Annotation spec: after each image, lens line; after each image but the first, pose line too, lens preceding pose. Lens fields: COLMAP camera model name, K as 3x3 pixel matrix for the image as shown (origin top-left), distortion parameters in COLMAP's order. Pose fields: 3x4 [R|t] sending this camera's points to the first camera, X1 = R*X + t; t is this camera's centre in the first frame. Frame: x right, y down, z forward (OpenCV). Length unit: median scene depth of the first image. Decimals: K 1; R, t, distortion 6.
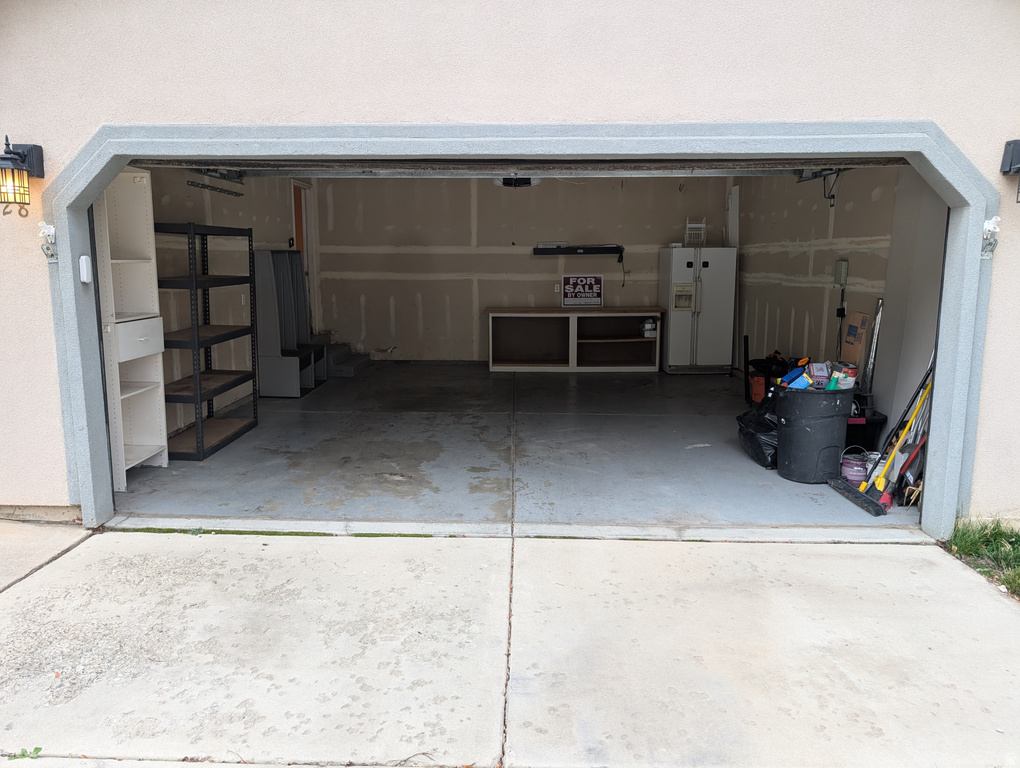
lens RADIAL K [[718.9, 0, 509.0], [0, 718.9, 380.6], [0, 0, 1]] dist [0.002358, 0.001138]
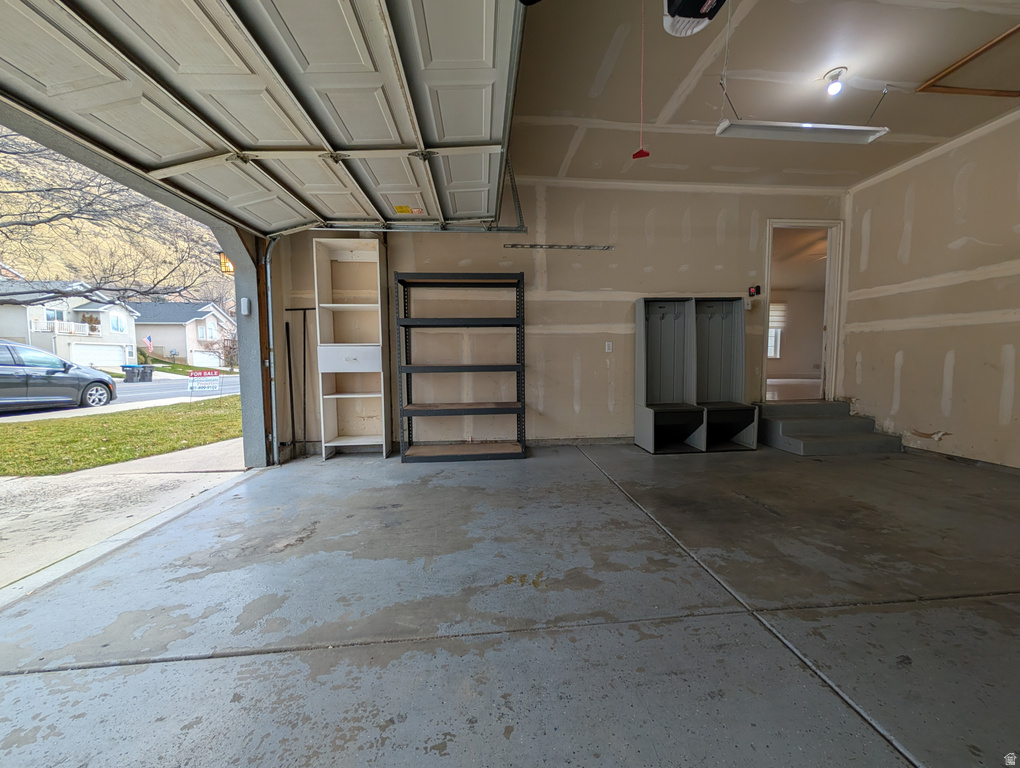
lens RADIAL K [[384.7, 0, 512.0], [0, 384.7, 385.4], [0, 0, 1]] dist [-0.000159, 0.000391]
pose [[0.102466, 0.056184, -0.993149, 0.249943], [-0.156296, 0.986912, 0.039706, -0.078936], [0.982381, 0.151156, 0.109907, 1.108967]]
